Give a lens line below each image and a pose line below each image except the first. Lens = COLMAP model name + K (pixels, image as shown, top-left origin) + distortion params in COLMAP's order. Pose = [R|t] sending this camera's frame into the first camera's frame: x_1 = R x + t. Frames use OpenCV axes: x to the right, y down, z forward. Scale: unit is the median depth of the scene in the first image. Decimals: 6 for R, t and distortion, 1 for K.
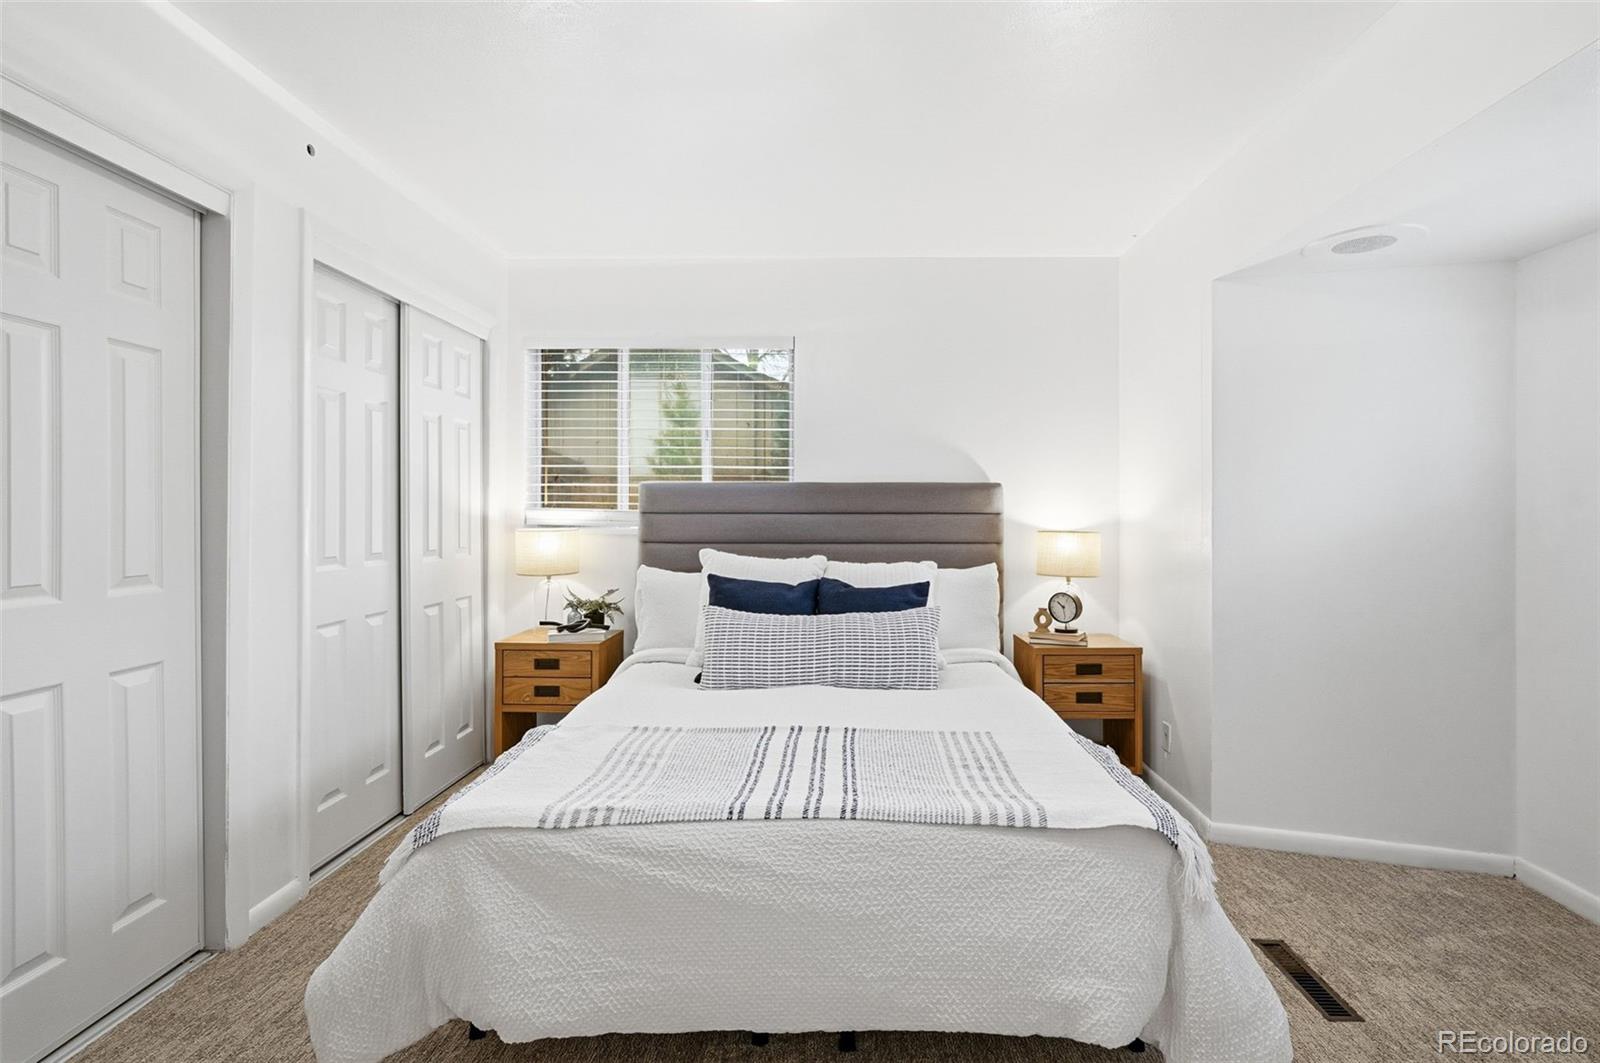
lens RADIAL K [[748.1, 0, 804.3], [0, 748.1, 515.8], [0, 0, 1]] dist [-0.016720, 0.006105]
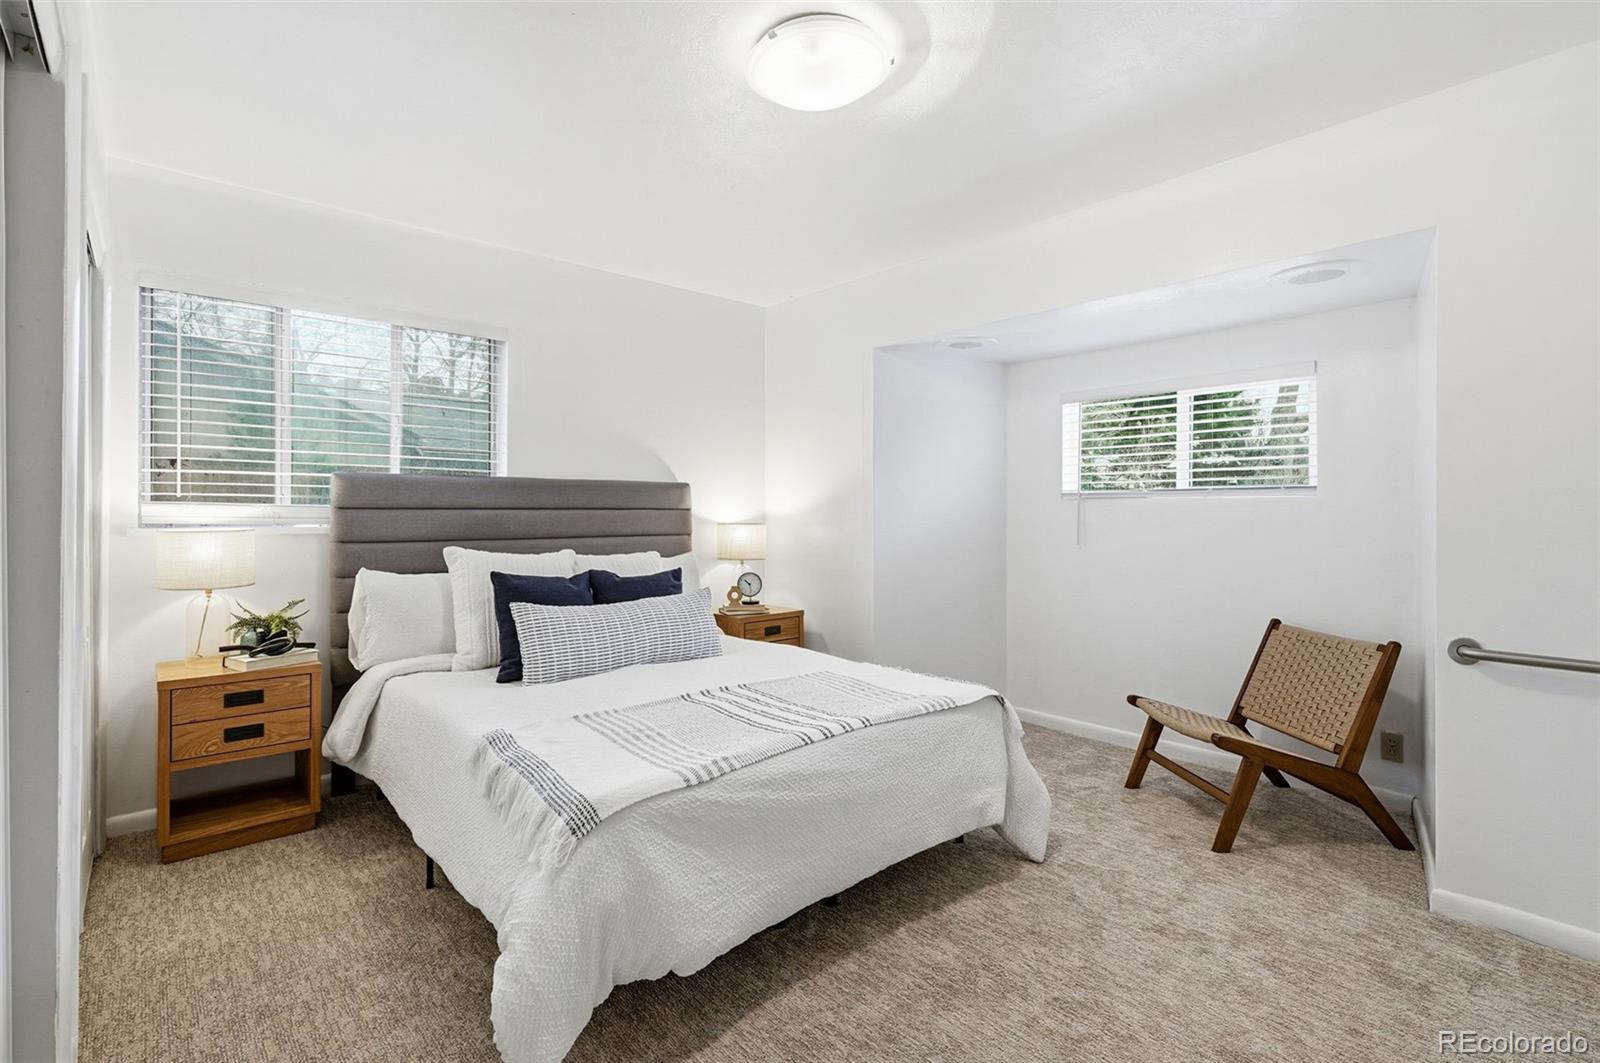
lens RADIAL K [[748.1, 0, 804.3], [0, 748.1, 515.8], [0, 0, 1]] dist [-0.016720, 0.006105]
pose [[0.735800, -0.005225, 0.677179, -0.434648], [-0.000457, 0.999966, 0.008212, -0.002503], [-0.677199, -0.006351, 0.735772, 0.016755]]
